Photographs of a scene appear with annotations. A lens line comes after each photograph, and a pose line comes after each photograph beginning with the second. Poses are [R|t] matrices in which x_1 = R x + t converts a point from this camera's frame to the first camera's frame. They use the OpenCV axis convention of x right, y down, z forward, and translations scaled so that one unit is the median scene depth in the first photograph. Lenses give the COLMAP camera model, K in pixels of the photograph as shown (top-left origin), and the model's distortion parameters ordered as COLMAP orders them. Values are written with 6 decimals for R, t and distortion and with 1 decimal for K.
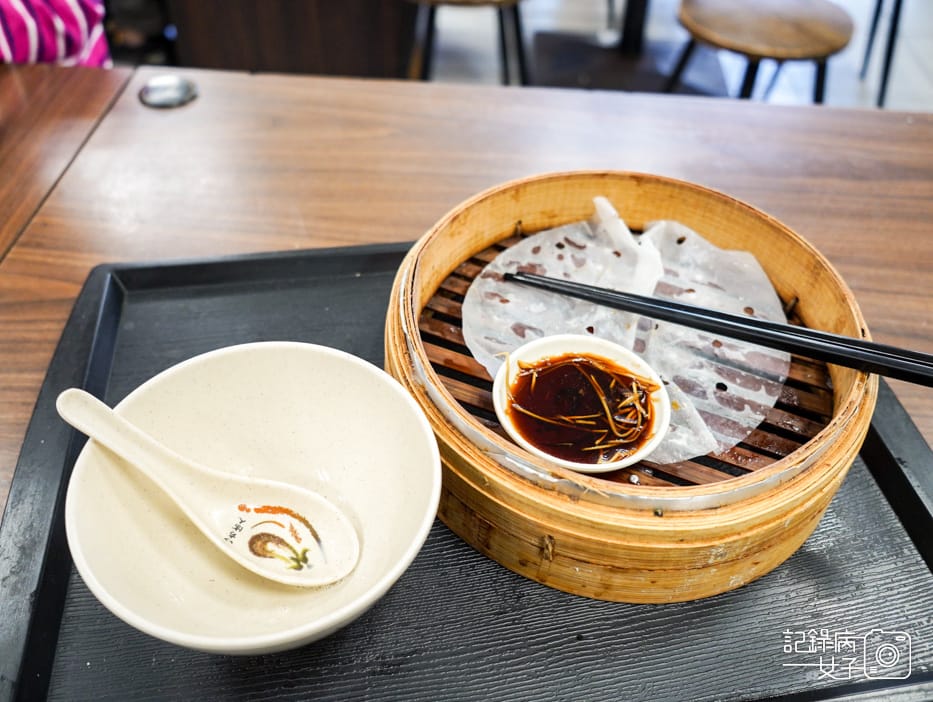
lens RADIAL K [[825.5, 0, 466.5], [0, 825.5, 351.0], [0, 0, 1]] dist [-0.001909, -0.014381]
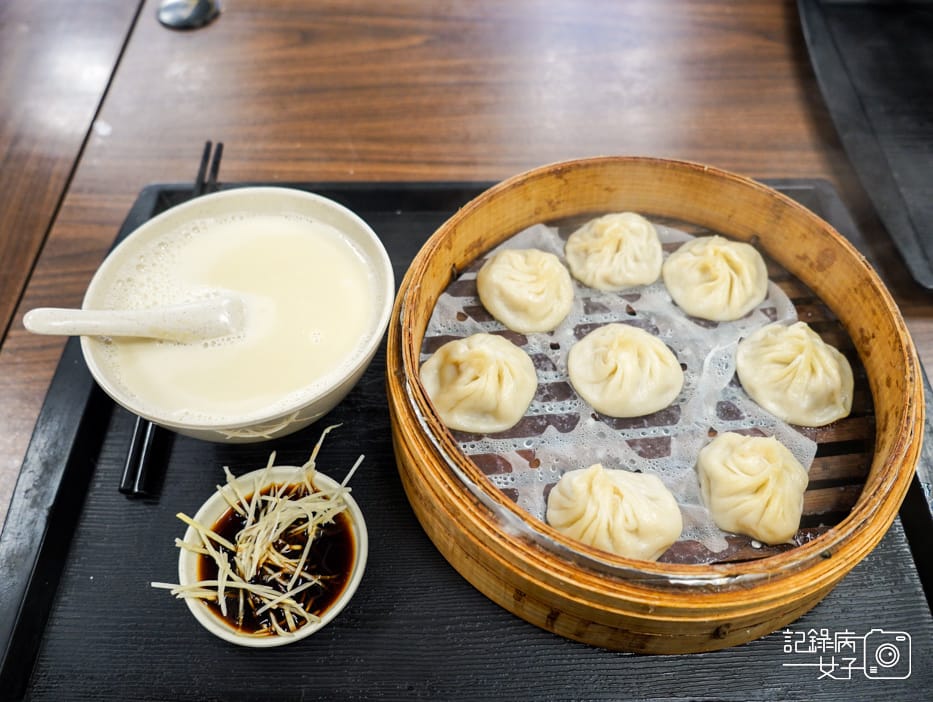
lens RADIAL K [[825.5, 0, 466.5], [0, 825.5, 351.0], [0, 0, 1]] dist [-0.001909, -0.014381]
pose [[0.869271, -0.421197, 0.258770, -0.201625], [0.376633, 0.903355, 0.205179, -0.267029], [-0.320182, -0.080895, 0.943896, 0.180156]]
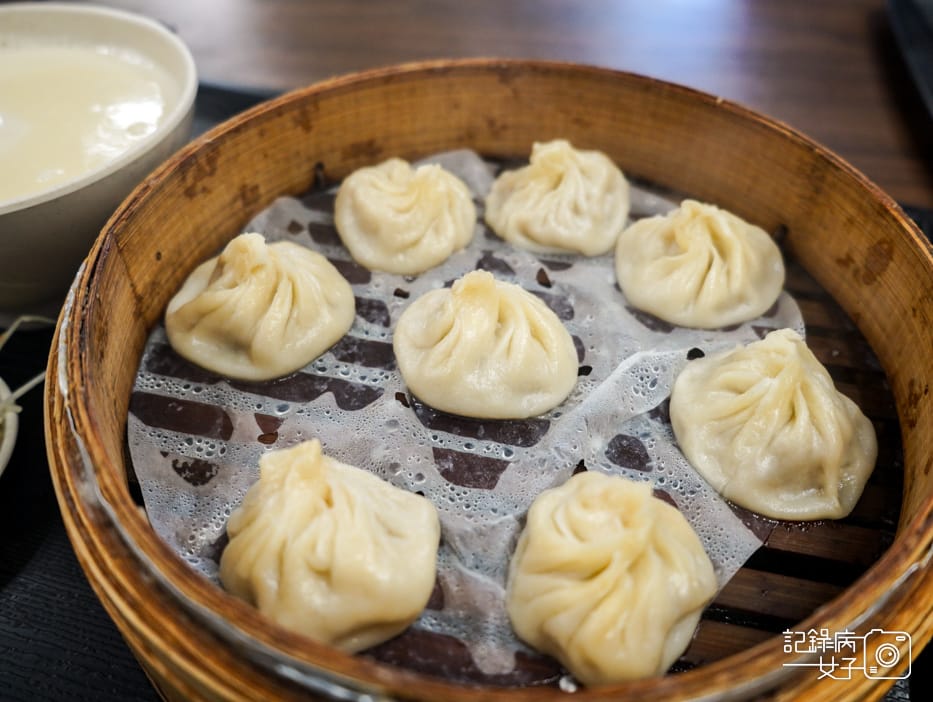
lens RADIAL K [[825.5, 0, 466.5], [0, 825.5, 351.0], [0, 0, 1]] dist [-0.001909, -0.014381]
pose [[0.981514, -0.146534, 0.123117, 0.081200], [0.146468, 0.989168, 0.009643, -0.013602], [-0.123196, 0.008568, 0.992345, 0.421097]]
